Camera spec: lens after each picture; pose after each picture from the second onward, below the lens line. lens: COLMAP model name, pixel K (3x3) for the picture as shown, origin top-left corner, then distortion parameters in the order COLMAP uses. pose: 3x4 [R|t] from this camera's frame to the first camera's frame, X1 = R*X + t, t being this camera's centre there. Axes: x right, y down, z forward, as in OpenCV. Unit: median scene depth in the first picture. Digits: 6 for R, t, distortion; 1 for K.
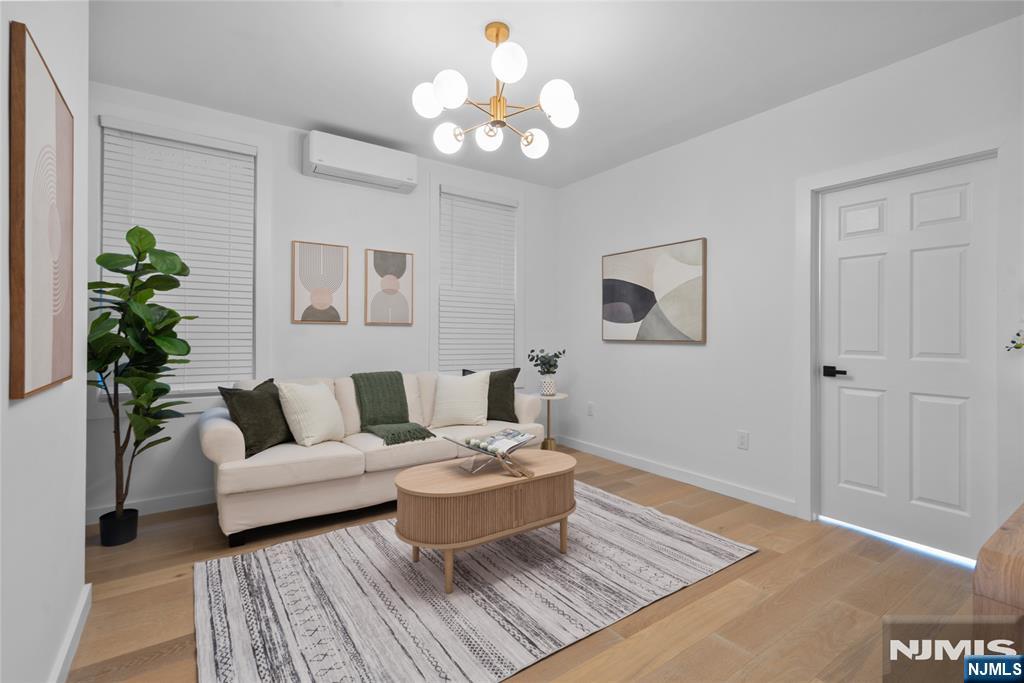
lens RADIAL K [[474.7, 0, 513.6], [0, 474.7, 330.8], [0, 0, 1]] dist [0.000884, 0.000458]
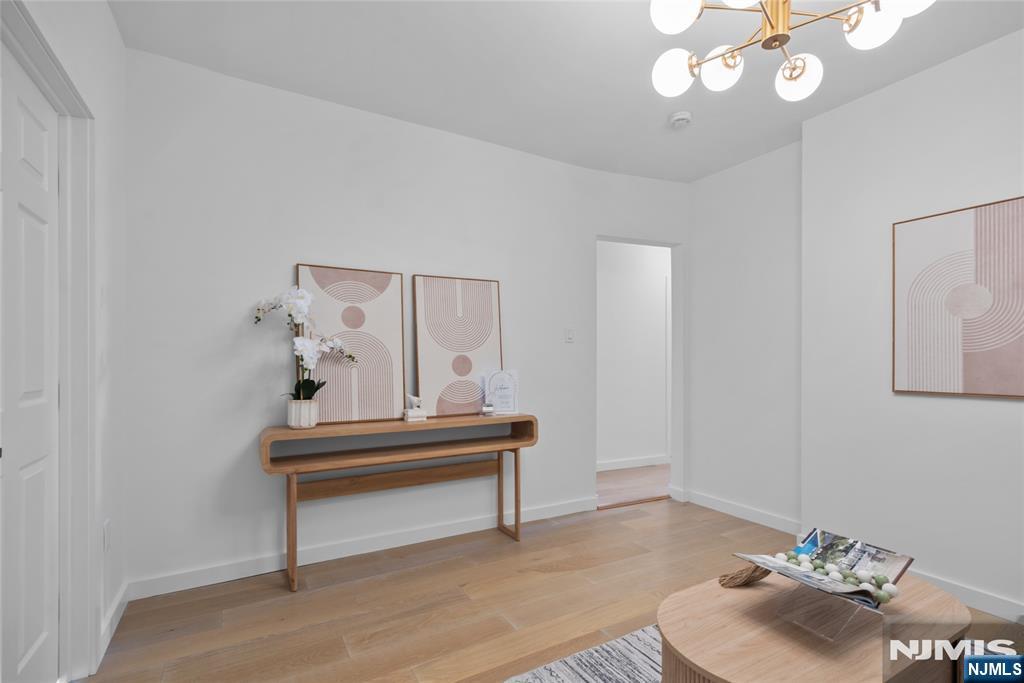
lens RADIAL K [[474.7, 0, 510.8], [0, 474.7, 362.2], [0, 0, 1]] dist [0.000884, 0.000458]
pose [[-0.995314, -0.004005, 0.096609, 0.264736], [-0.004167, 0.999990, -0.001480, 0.008273], [-0.096602, -0.001875, -0.995321, 1.683051]]
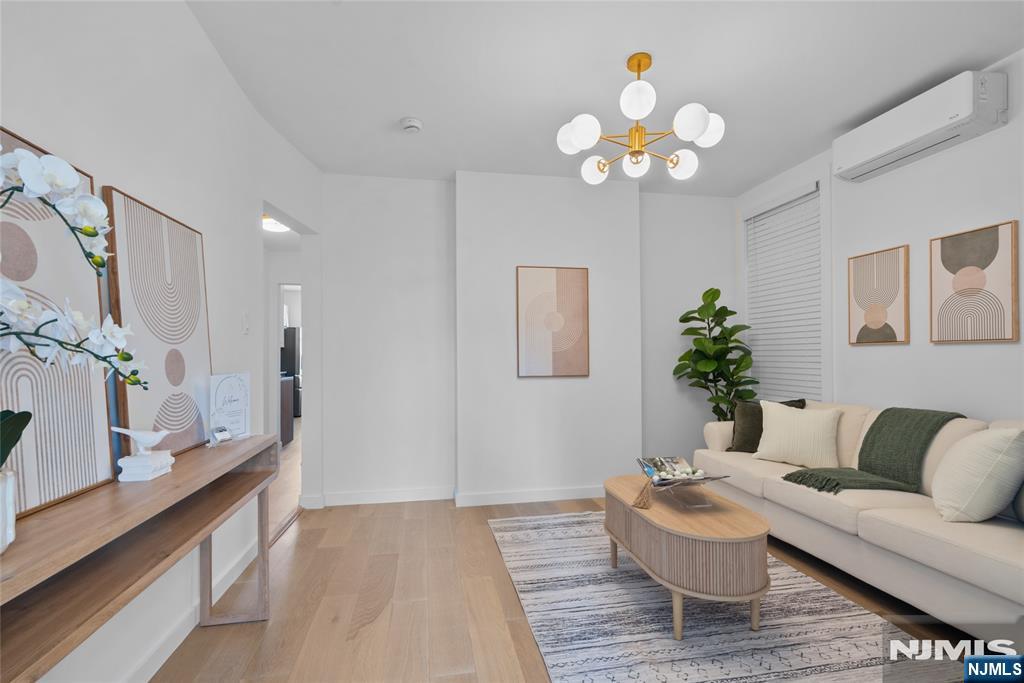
lens RADIAL K [[474.7, 0, 511.5], [0, 474.7, 351.5], [0, 0, 1]] dist [0.000884, 0.000458]
pose [[-0.419793, -0.010152, -0.907563, 1.009131], [0.008238, 0.999854, -0.014995, 0.006390], [0.907583, -0.013771, -0.419648, 1.177794]]
